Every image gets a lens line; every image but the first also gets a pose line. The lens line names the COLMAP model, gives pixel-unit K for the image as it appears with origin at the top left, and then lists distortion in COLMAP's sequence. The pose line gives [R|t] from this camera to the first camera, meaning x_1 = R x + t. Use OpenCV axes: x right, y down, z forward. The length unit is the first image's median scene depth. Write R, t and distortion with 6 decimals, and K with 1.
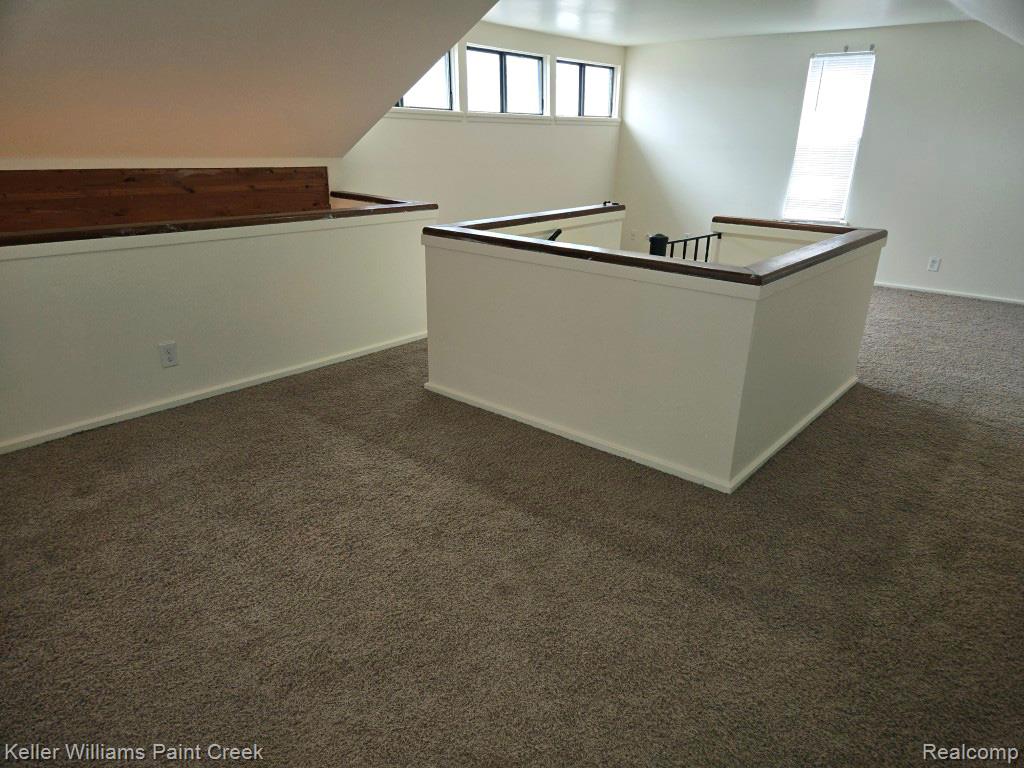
lens RADIAL K [[688.8, 0, 512.0], [0, 688.8, 384.0], [0, 0, 1]] dist [0.043035, -0.002704]
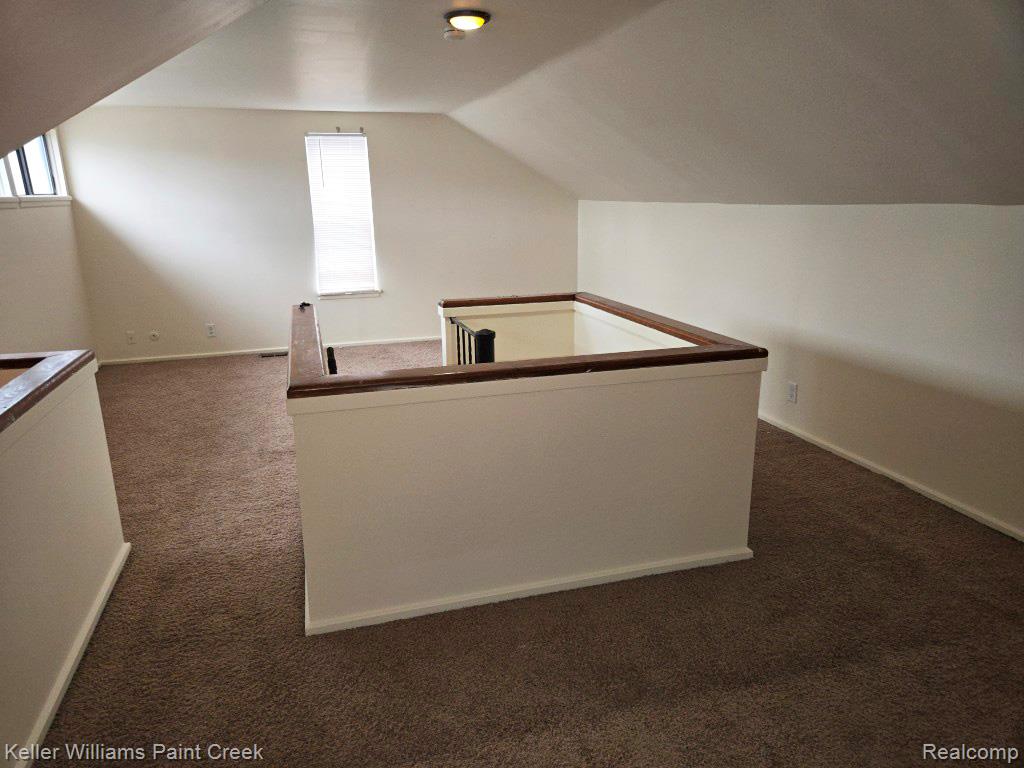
lens RADIAL K [[685.9, 0, 490.1], [0, 685.9, 383.8], [0, 0, 1]] dist [0.046289, 0.001599]
pose [[0.567362, -0.246370, 0.785749, -0.252489], [0.312724, 0.947174, 0.071177, -0.108254], [-0.761777, 0.205339, 0.614436, 0.241901]]
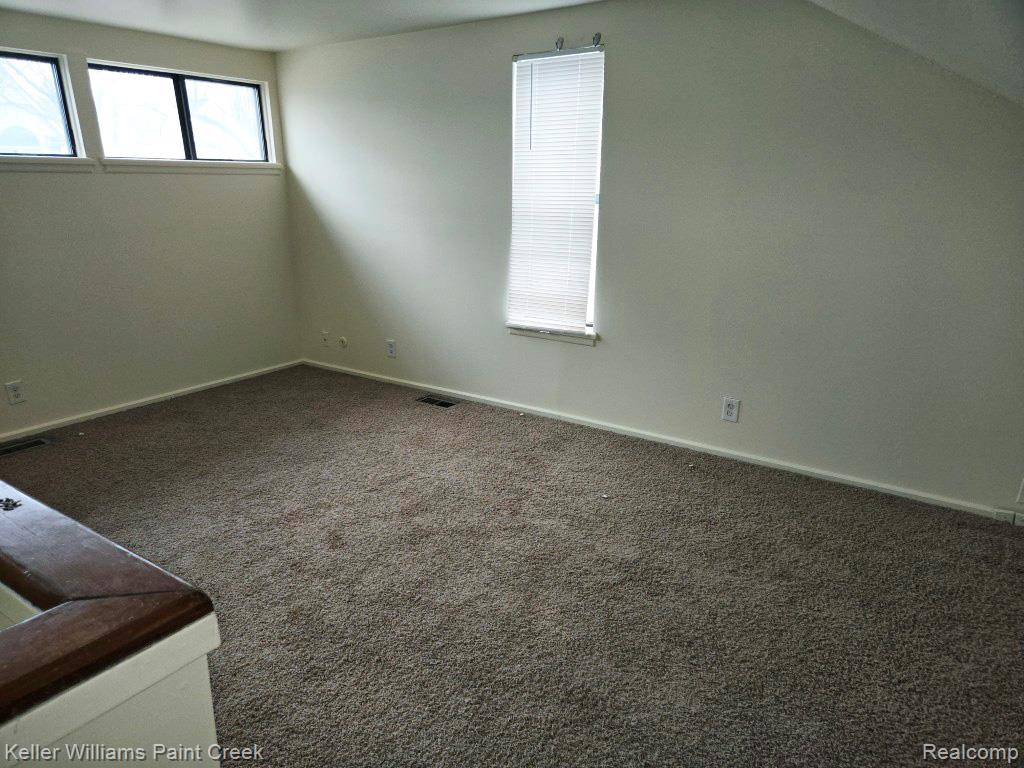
lens RADIAL K [[694.5, 0, 512.0], [0, 694.5, 384.0], [0, 0, 1]] dist [0.073304, -0.092401]
pose [[0.995806, -0.038257, 0.083109, 0.327622], [0.044193, 0.996511, -0.070808, -0.137693], [-0.080110, 0.074183, 0.994022, 0.389063]]
